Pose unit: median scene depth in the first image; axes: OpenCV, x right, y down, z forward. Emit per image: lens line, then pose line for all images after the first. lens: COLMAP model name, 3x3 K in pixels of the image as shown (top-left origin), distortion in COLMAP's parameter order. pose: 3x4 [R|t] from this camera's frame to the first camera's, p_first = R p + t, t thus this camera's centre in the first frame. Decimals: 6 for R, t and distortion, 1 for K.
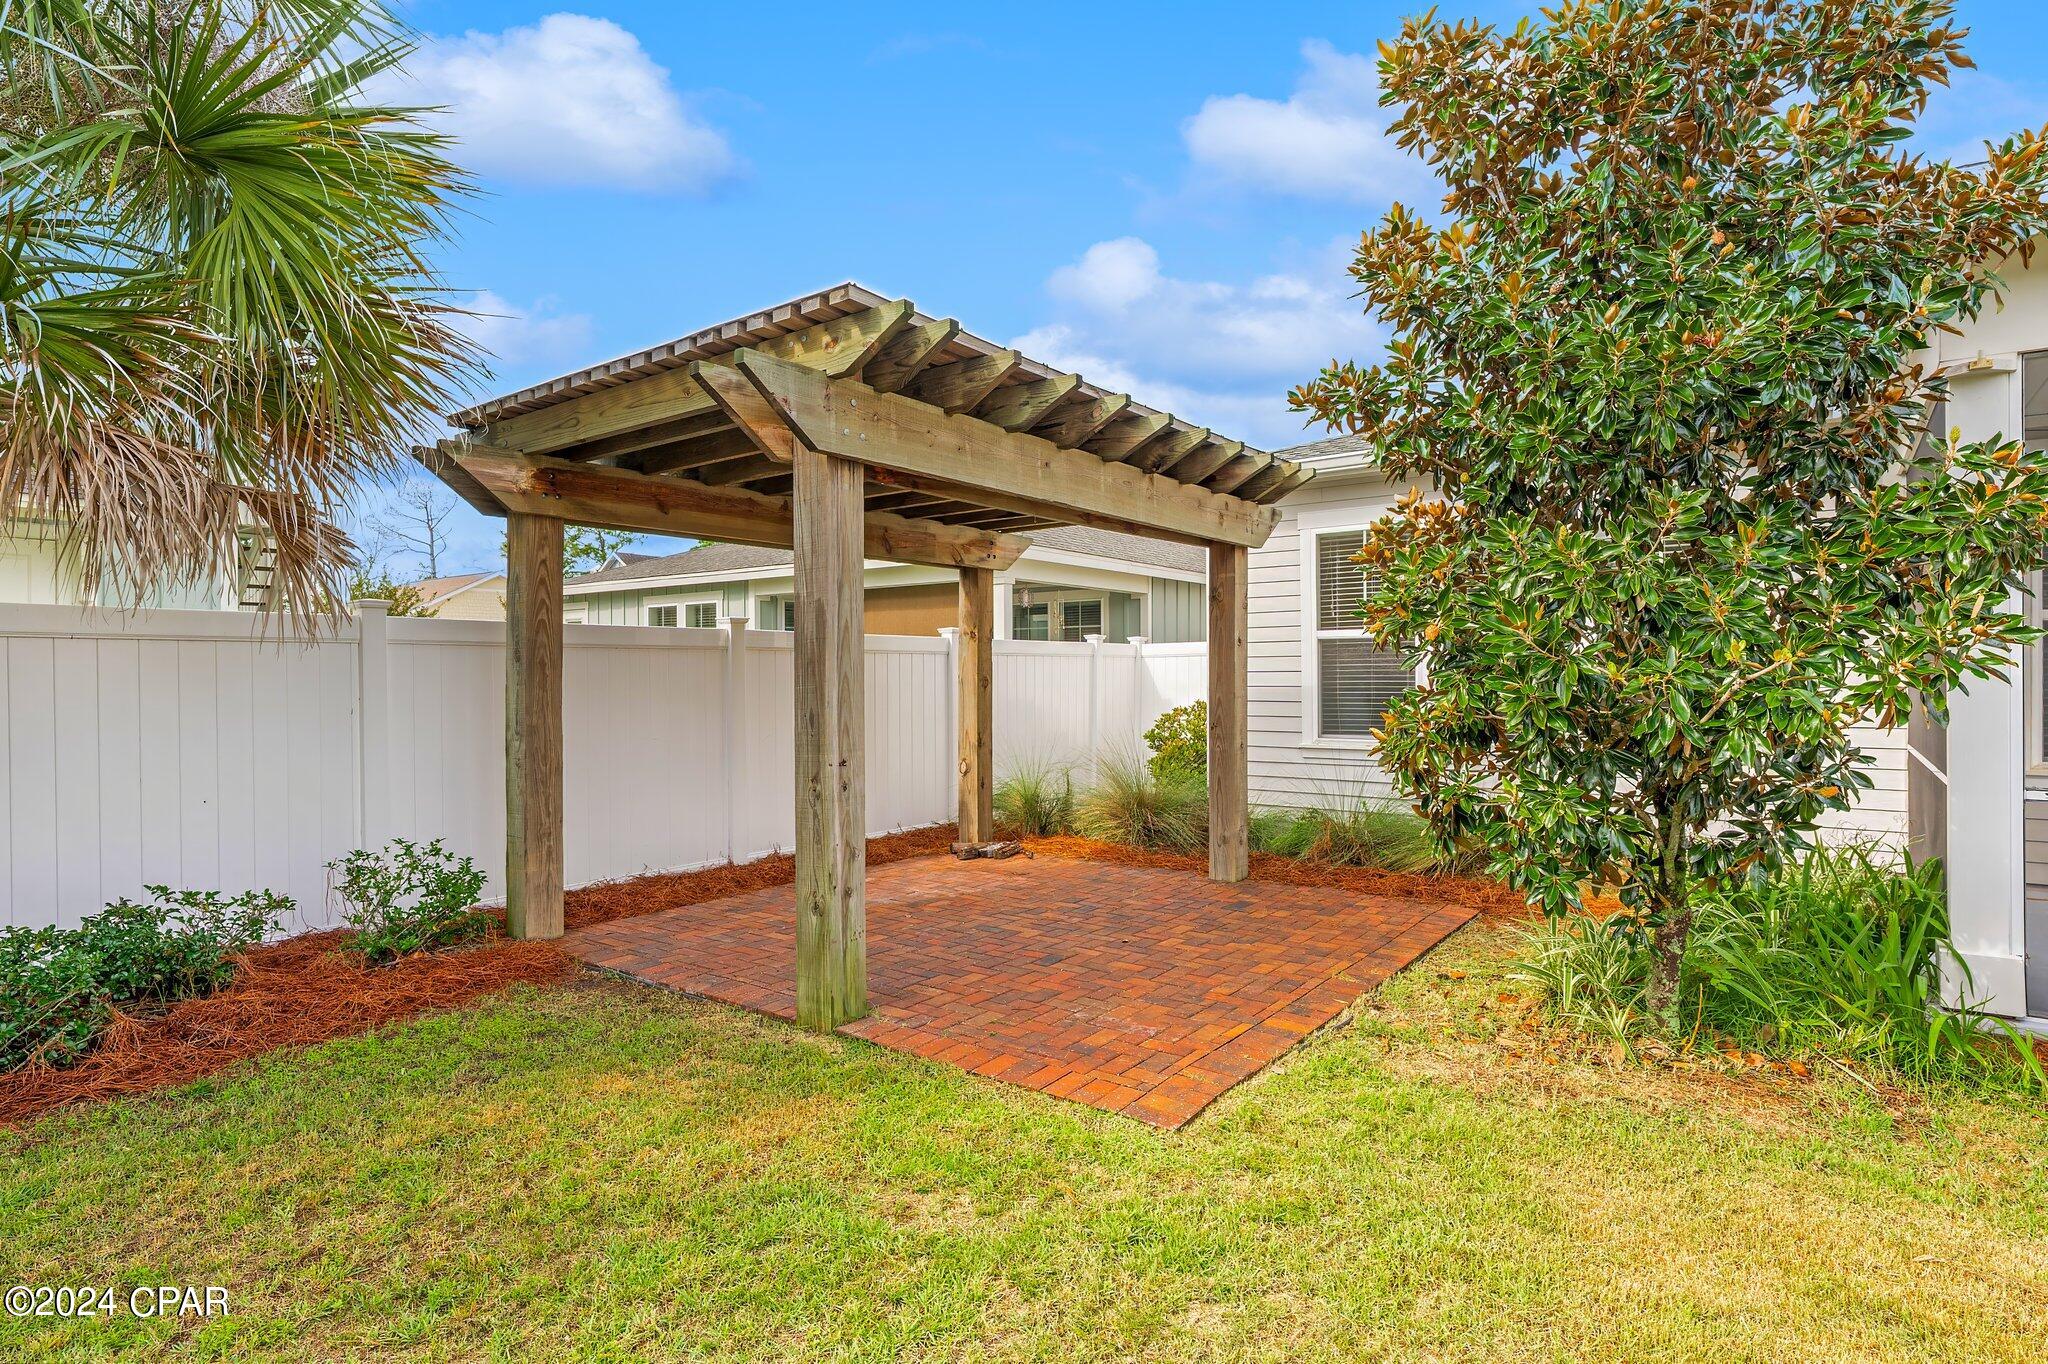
lens RADIAL K [[1053.8, 0, 1019.4], [0, 1053.8, 677.6], [0, 0, 1]] dist [-0.002692, -0.000166]
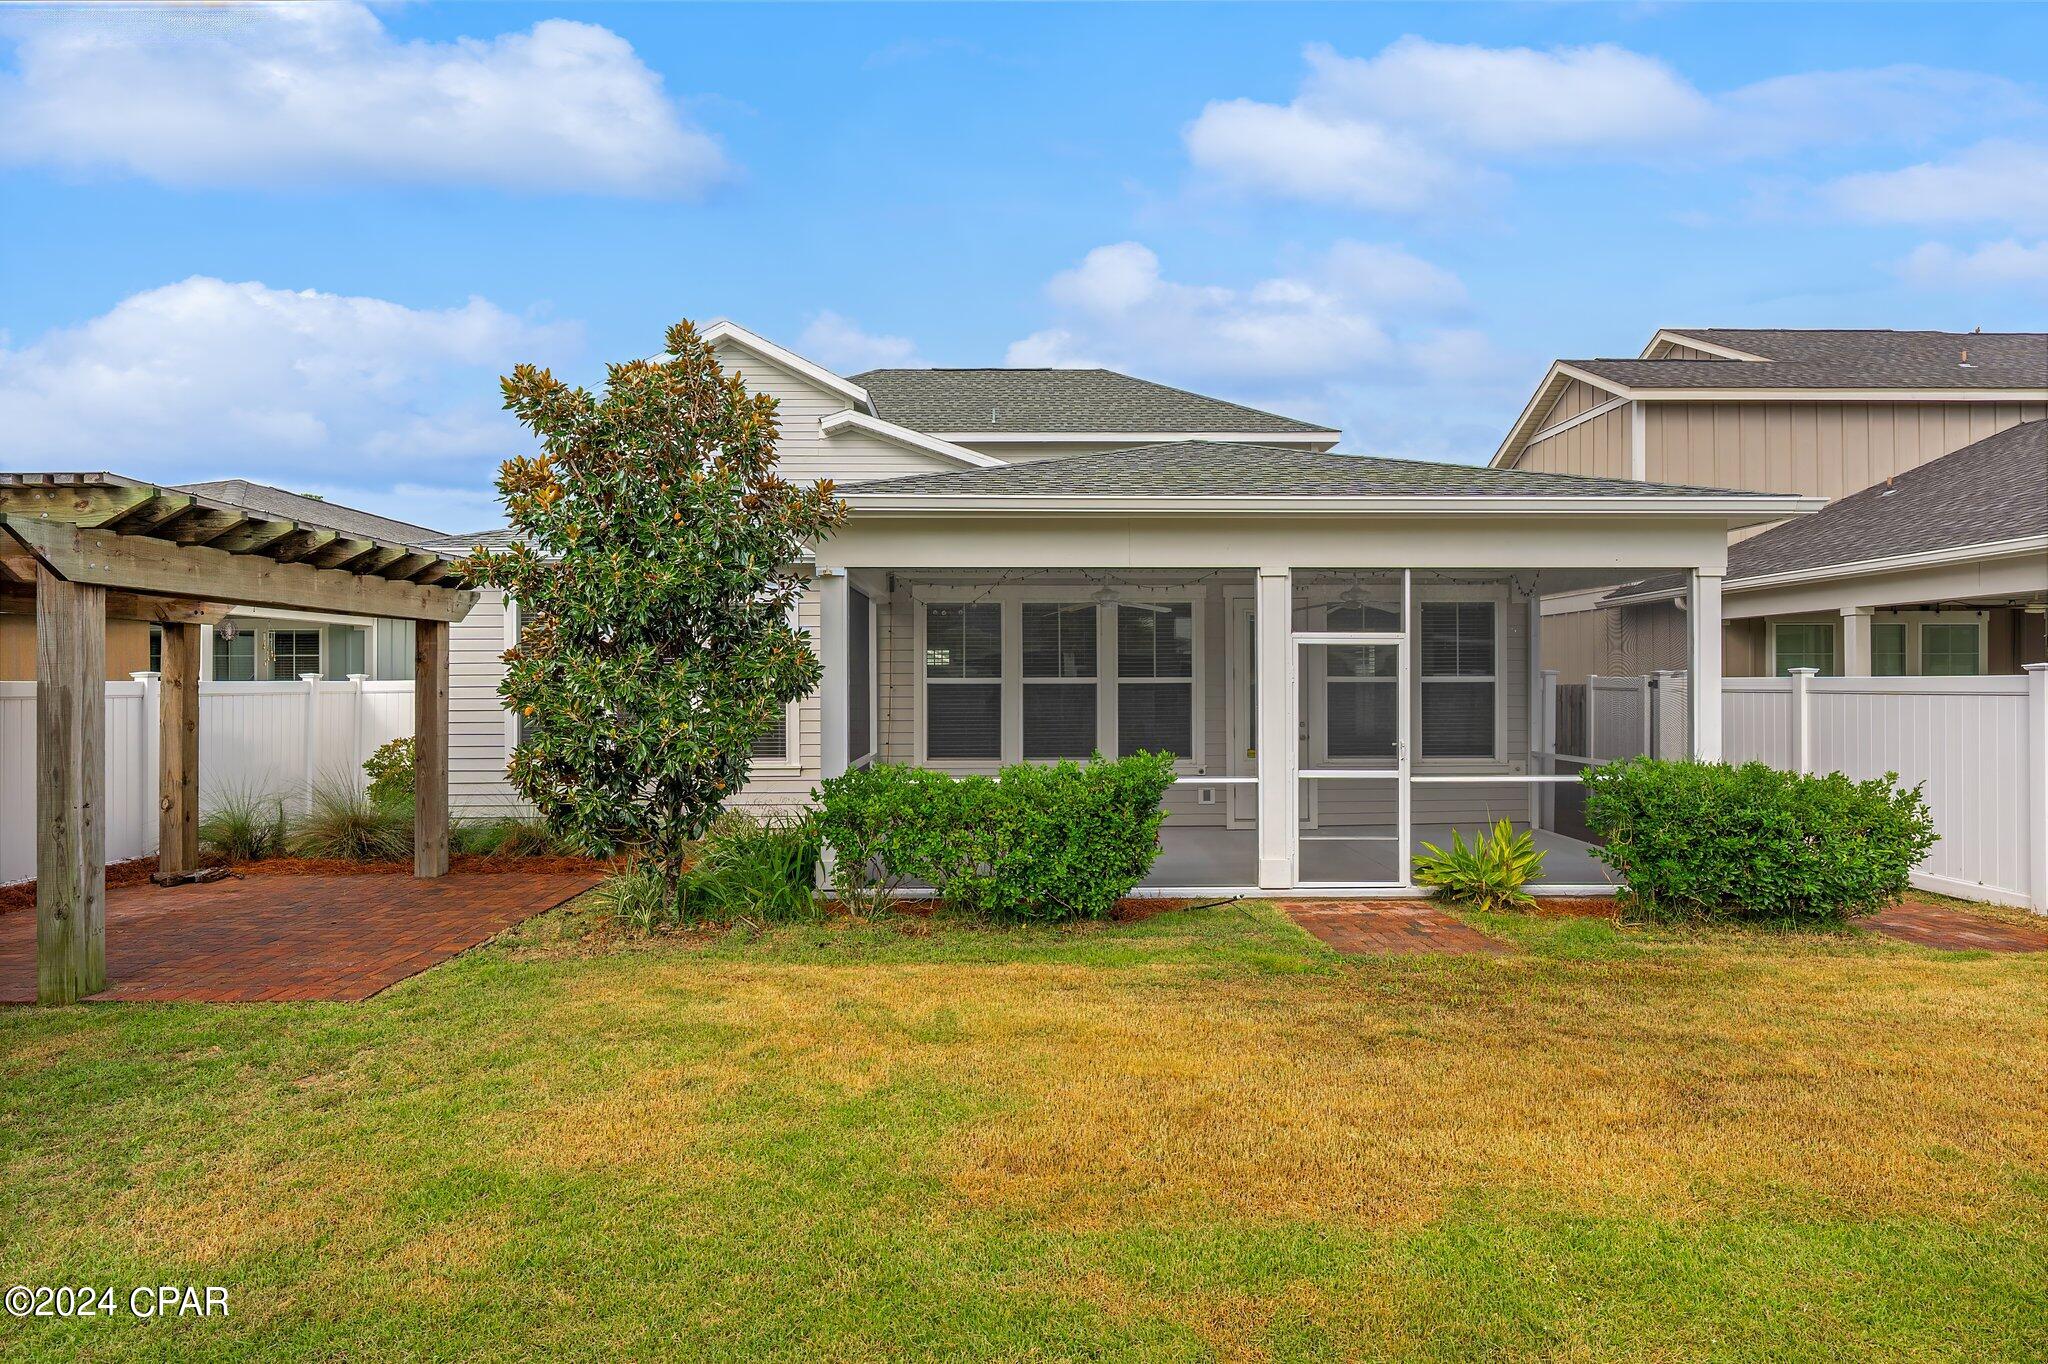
lens RADIAL K [[1053.8, 0, 1019.4], [0, 1053.8, 677.6], [0, 0, 1]] dist [-0.002692, -0.000166]
pose [[0.789059, 0.004954, 0.614297, -0.039922], [0.000668, 0.999960, -0.008923, -0.057040], [-0.614316, 0.007451, 0.789025, -0.650473]]
